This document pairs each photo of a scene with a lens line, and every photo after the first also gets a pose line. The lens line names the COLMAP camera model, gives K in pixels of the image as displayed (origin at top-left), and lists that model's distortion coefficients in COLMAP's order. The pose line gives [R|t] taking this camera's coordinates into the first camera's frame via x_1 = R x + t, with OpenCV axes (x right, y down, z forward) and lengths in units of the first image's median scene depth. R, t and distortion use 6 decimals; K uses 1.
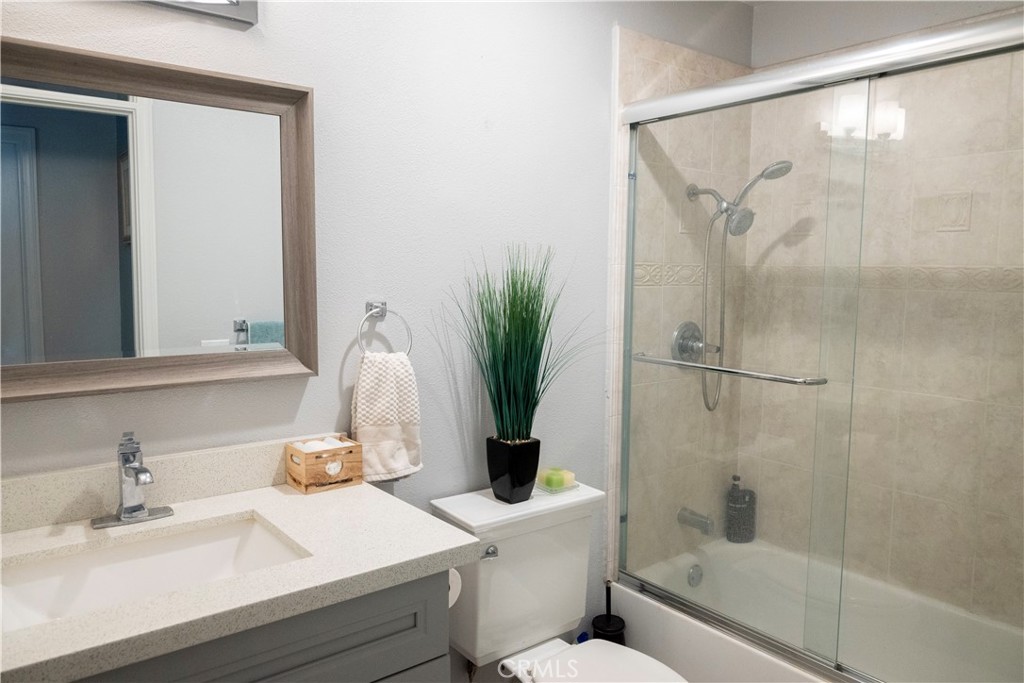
lens RADIAL K [[722.7, 0, 512.0], [0, 722.7, 341.5], [0, 0, 1]] dist [-0.000837, -0.000317]
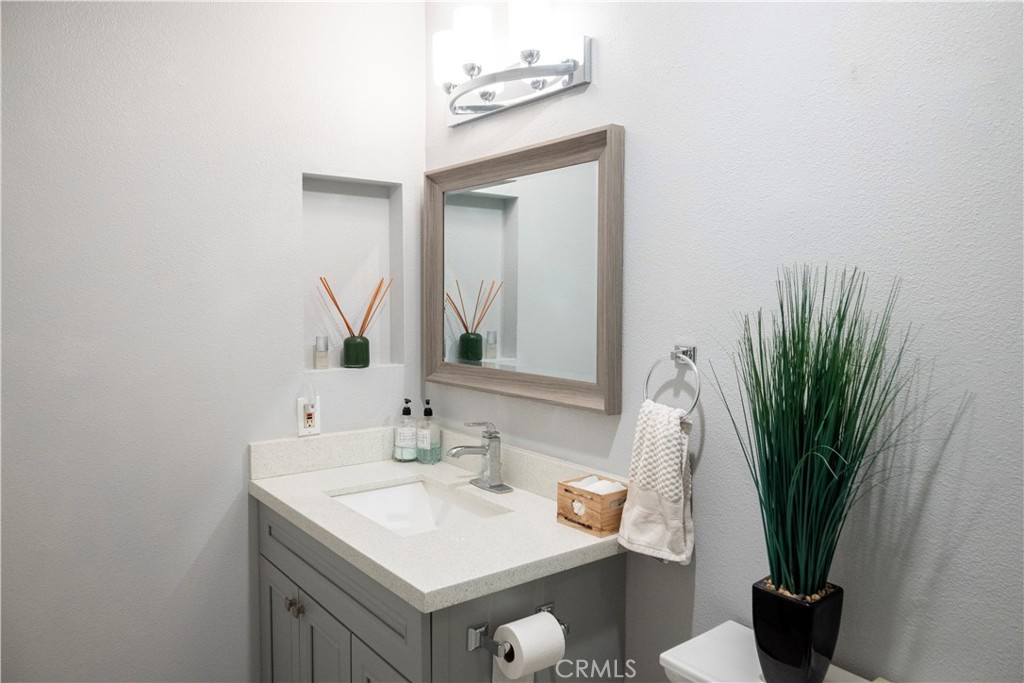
lens RADIAL K [[722.7, 0, 512.0], [0, 722.7, 341.5], [0, 0, 1]] dist [-0.000837, -0.000317]
pose [[-0.016122, 0.059284, -0.998111, 0.732980], [-0.102127, 0.992922, 0.060625, -0.101558], [0.994641, 0.102912, -0.009953, 0.908707]]
